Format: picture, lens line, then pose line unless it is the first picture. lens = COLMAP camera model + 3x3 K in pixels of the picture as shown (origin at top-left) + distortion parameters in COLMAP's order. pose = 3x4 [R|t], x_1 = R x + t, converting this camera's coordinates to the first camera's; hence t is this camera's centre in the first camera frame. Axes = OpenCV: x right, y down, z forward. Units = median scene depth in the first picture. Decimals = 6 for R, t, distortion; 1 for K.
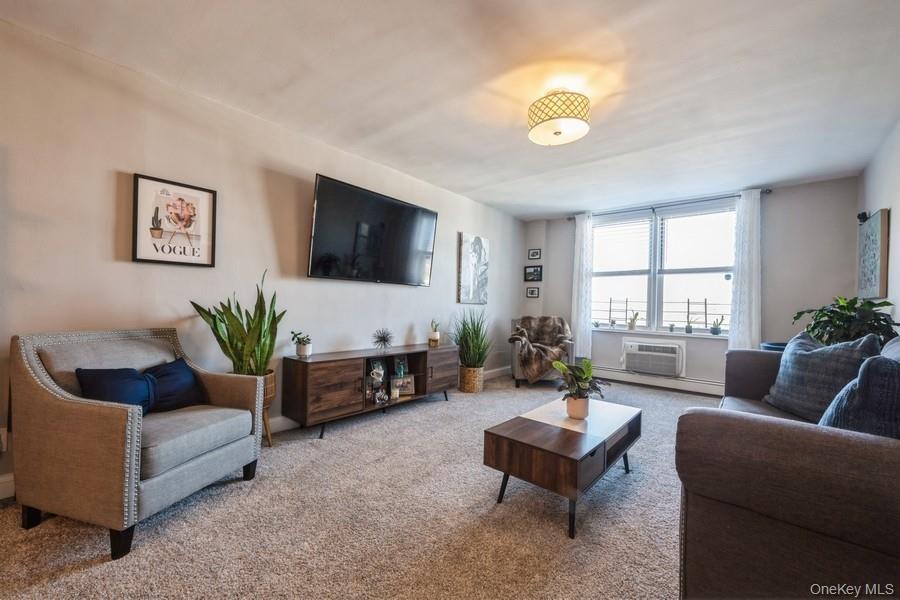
lens RADIAL K [[353.5, 0, 451.2], [0, 353.5, 303.1], [0, 0, 1]] dist [-0.000691, 0.000562]
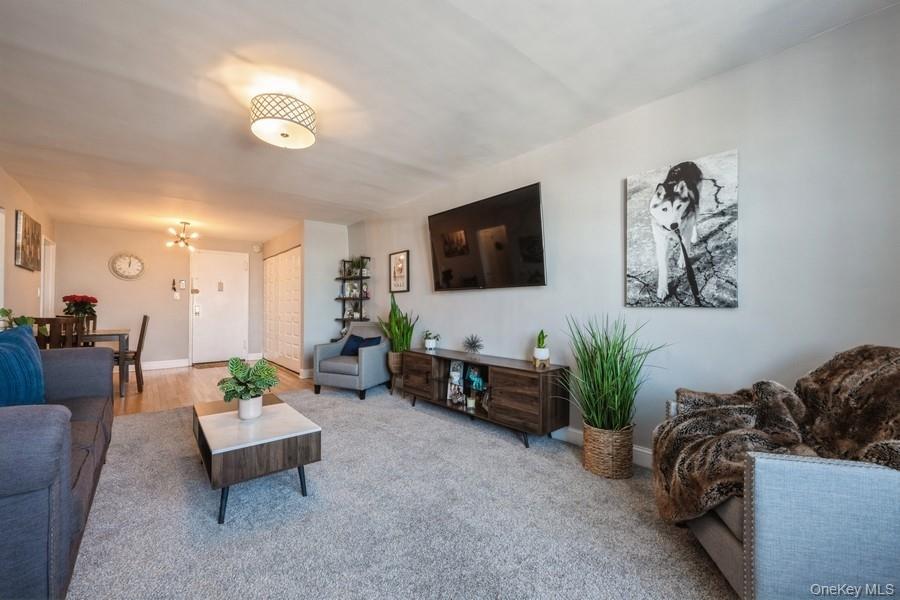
lens RADIAL K [[353.5, 0, 446.0], [0, 353.5, 307.2], [0, 0, 1]] dist [-0.000691, 0.000562]
pose [[-0.151687, -0.025956, -0.988088, 0.609395], [-0.002732, 0.999662, -0.025841, 0.014714], [0.988425, -0.001220, -0.151707, 0.809578]]
